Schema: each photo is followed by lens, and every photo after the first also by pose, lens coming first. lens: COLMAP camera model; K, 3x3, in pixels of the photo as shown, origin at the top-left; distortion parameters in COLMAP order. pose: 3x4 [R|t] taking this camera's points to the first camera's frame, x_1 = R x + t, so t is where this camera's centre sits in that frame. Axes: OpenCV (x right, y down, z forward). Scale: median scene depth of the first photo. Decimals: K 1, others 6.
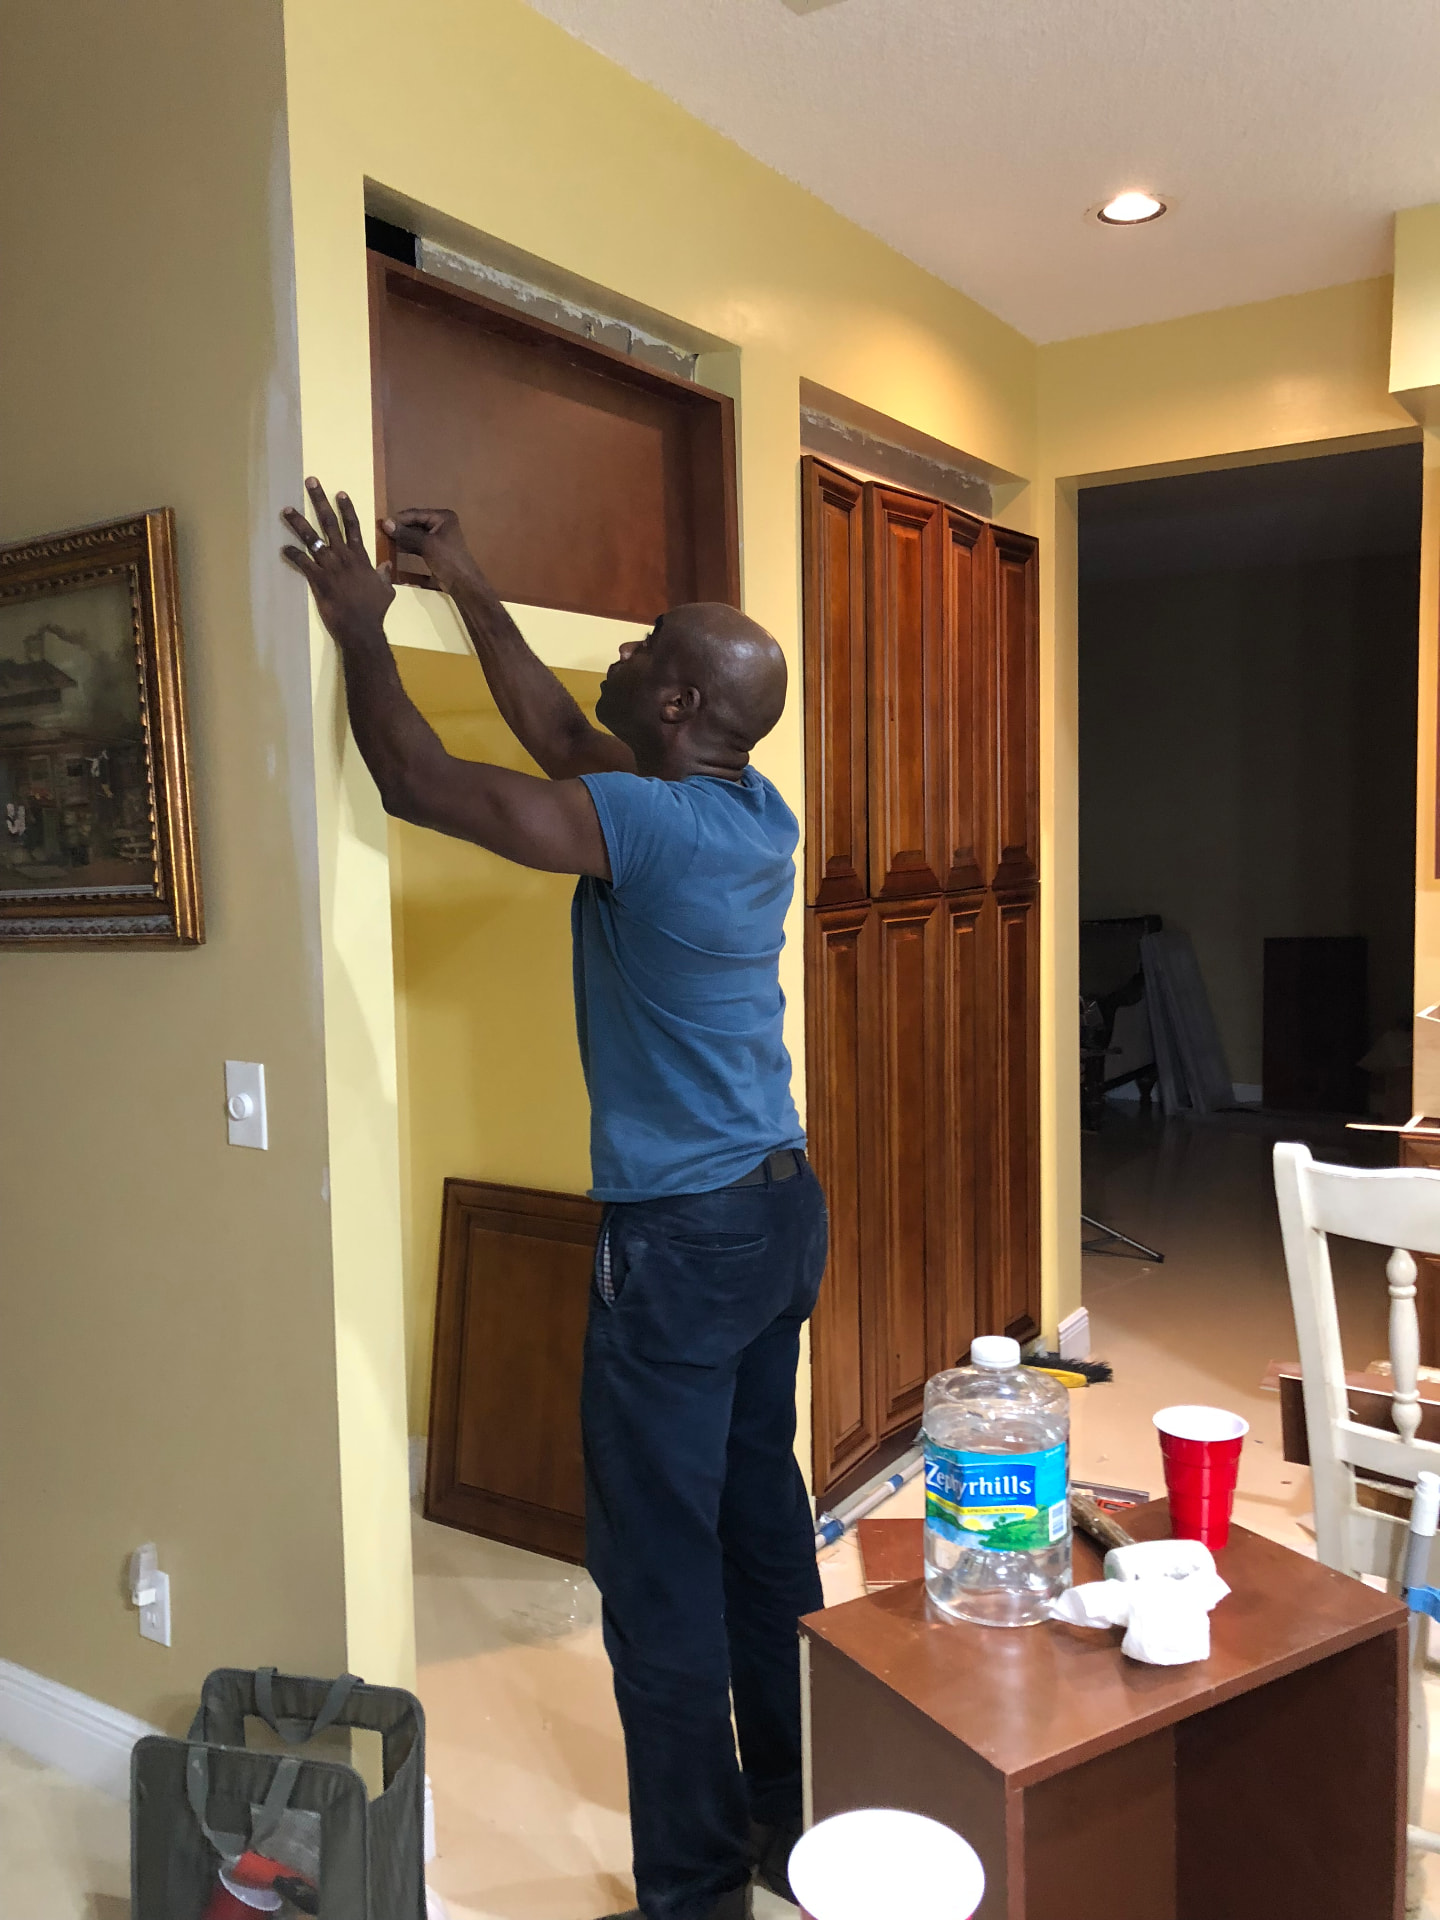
lens RADIAL K [[1538.6, 0, 725.0], [0, 1538.6, 961.5], [0, 0, 1]] dist [0.007028, -0.018829]
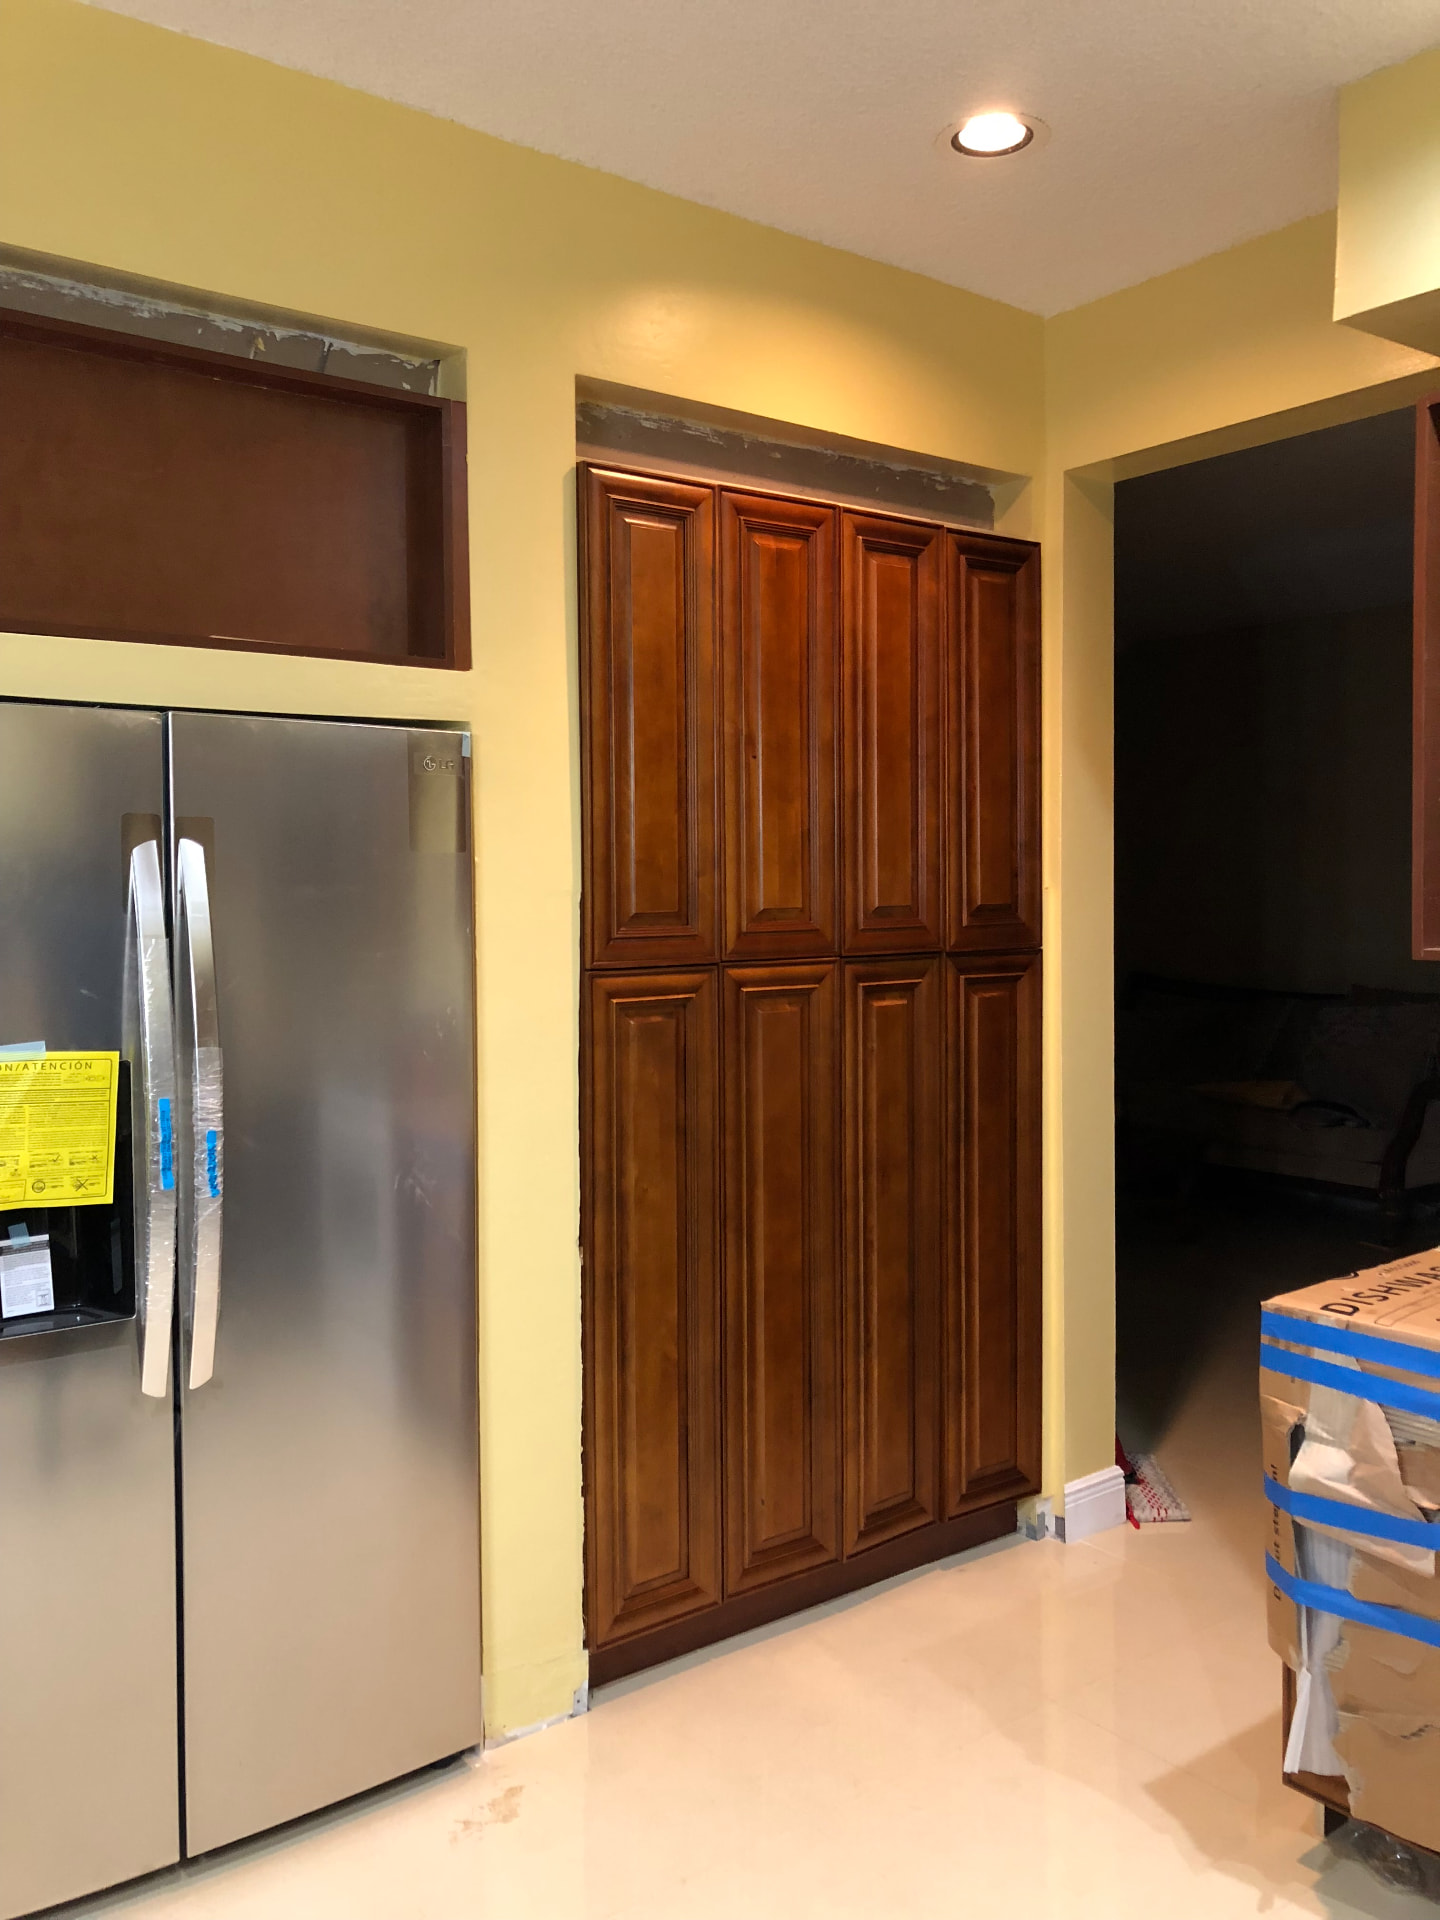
lens RADIAL K [[1538.6, 0, 709.3], [0, 1538.6, 958.3], [0, 0, 1]] dist [0.007028, -0.018829]
pose [[0.943657, 0.022147, -0.330183, 0.363071], [-0.035207, 0.998814, -0.033624, -0.013913], [0.329047, 0.043354, 0.943318, 0.173916]]
